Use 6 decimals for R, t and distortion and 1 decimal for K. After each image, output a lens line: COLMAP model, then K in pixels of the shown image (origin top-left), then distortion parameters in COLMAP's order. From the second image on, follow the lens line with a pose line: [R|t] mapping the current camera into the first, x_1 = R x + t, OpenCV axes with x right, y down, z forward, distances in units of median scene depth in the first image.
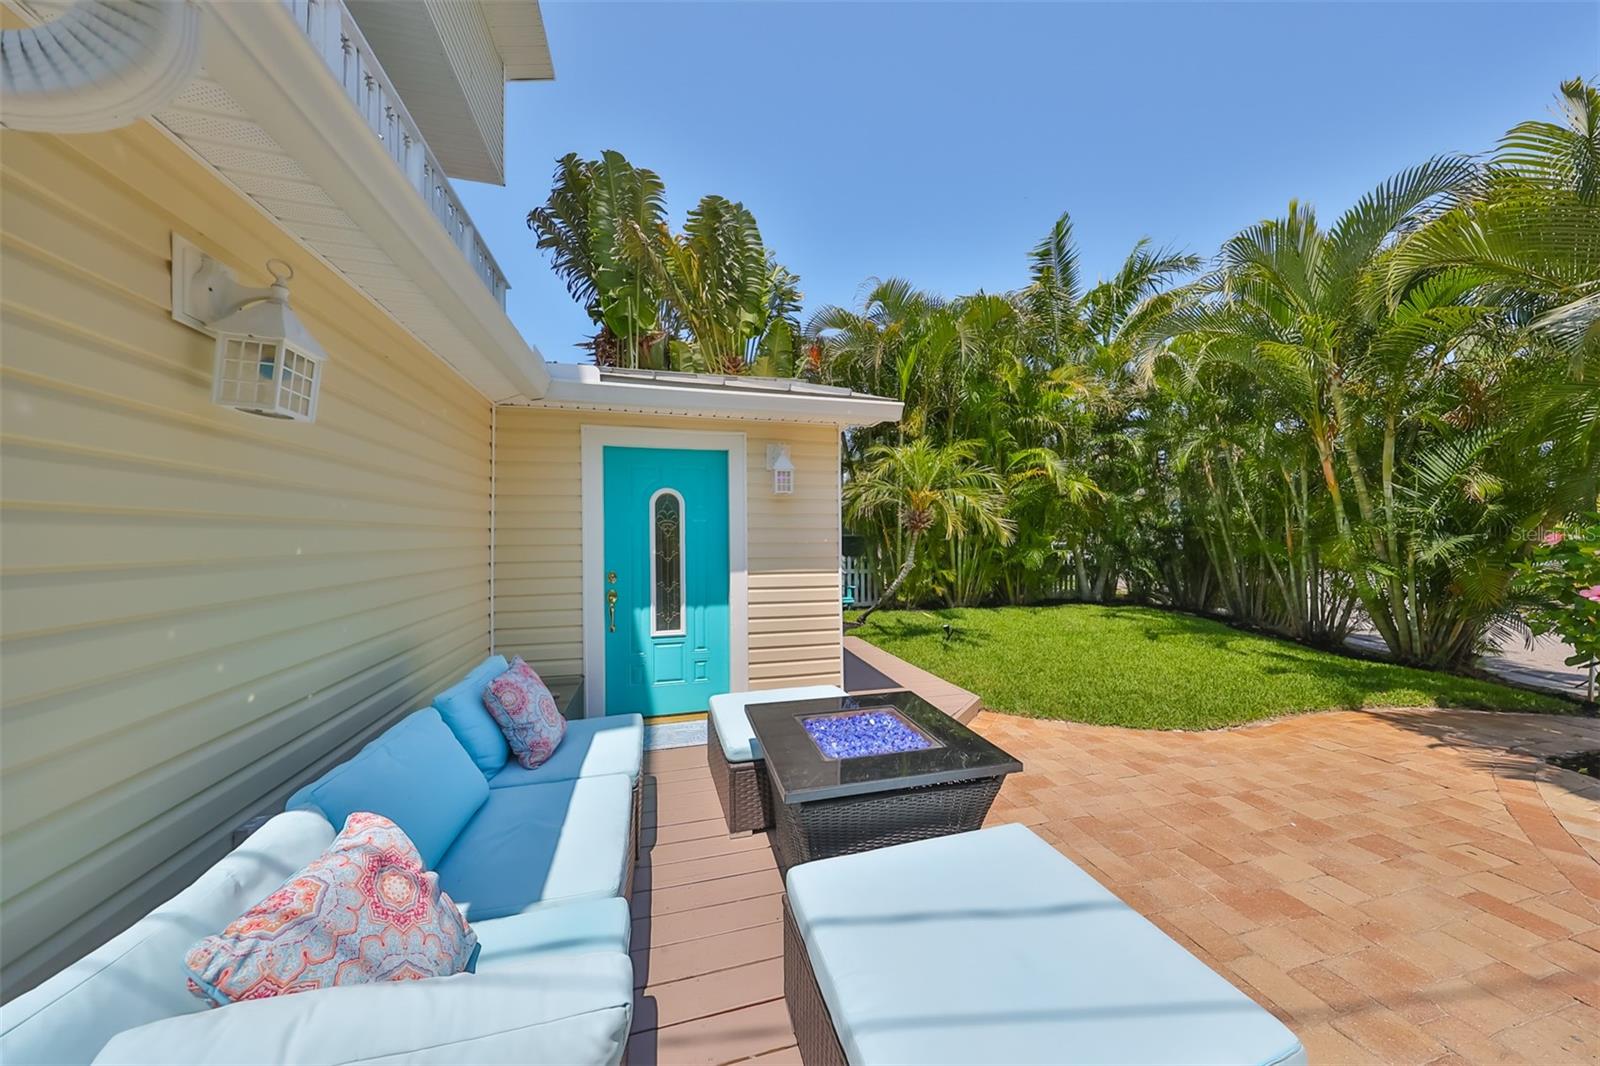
lens RADIAL K [[509.2, 0, 802.1], [0, 509.2, 536.9], [0, 0, 1]] dist [0.000113, -0.000253]
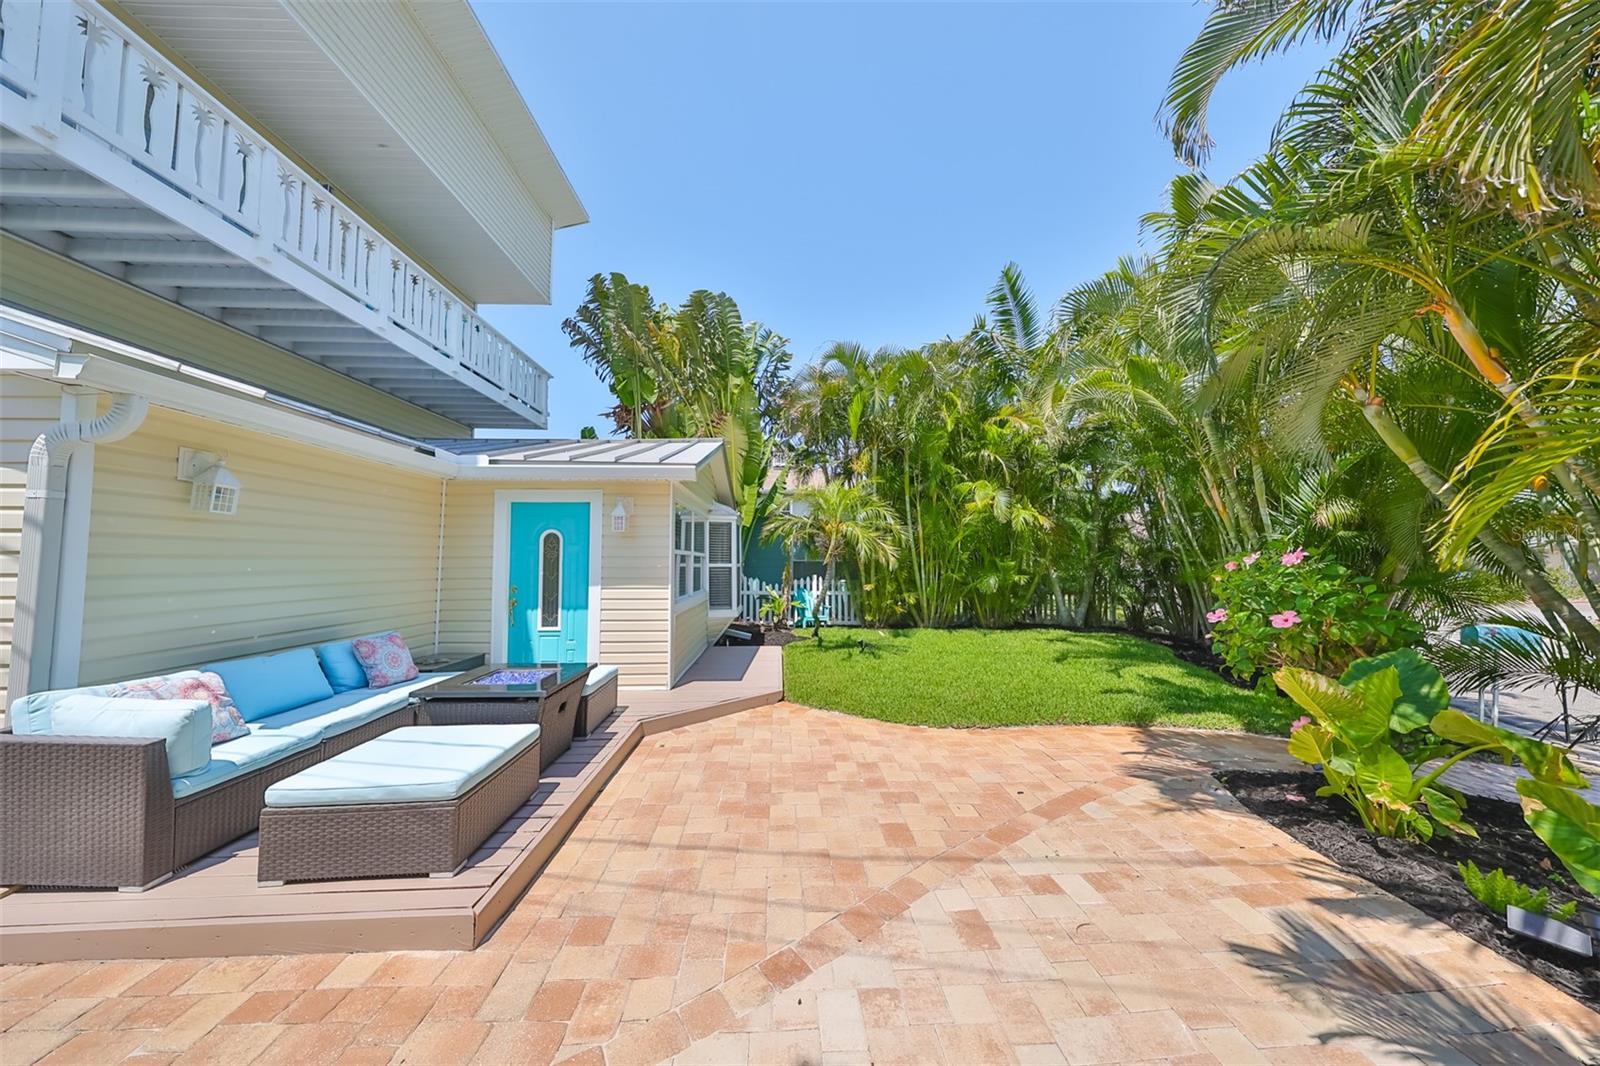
lens RADIAL K [[509.2, 0, 824.4], [0, 509.2, 534.1], [0, 0, 1]] dist [0.000113, -0.000253]
pose [[0.973443, -0.010472, -0.228689, 0.539666], [-0.001897, 0.998550, -0.053799, -0.002363], [0.228921, 0.052804, 0.972012, -0.159977]]
